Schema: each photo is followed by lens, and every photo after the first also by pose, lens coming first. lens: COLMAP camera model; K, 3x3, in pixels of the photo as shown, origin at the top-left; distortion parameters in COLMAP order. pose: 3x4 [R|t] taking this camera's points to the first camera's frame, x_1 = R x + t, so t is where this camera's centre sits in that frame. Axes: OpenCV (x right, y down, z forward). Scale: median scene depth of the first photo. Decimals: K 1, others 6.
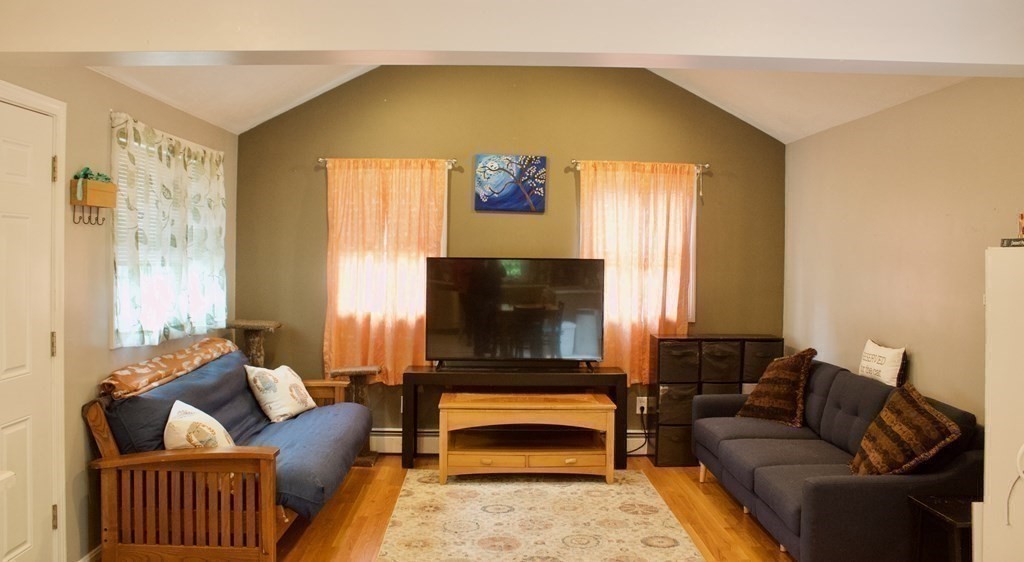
lens RADIAL K [[890.2, 0, 501.7], [0, 890.2, 286.9], [0, 0, 1]] dist [0.005793, 0.001827]
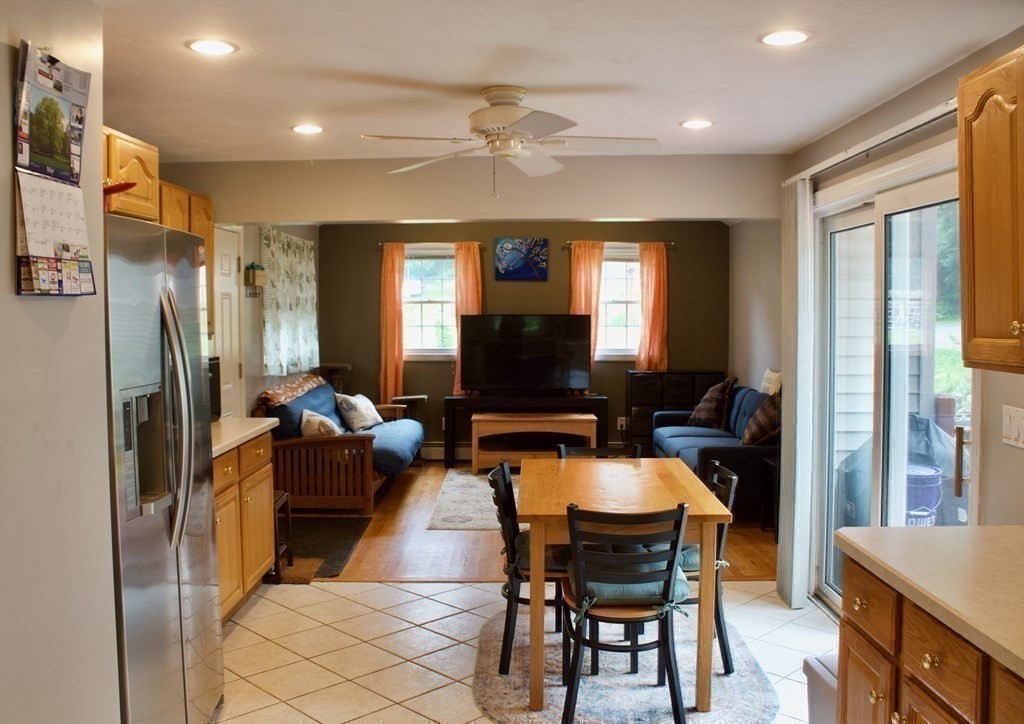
lens RADIAL K [[905.2, 0, 519.7], [0, 905.2, 355.4], [0, 0, 1]] dist [-0.019119, -0.001883]
pose [[0.999894, -0.013048, -0.006485, 0.016682], [0.013125, 0.999843, 0.011882, 0.014480], [0.006329, -0.011966, 0.999908, -0.427838]]
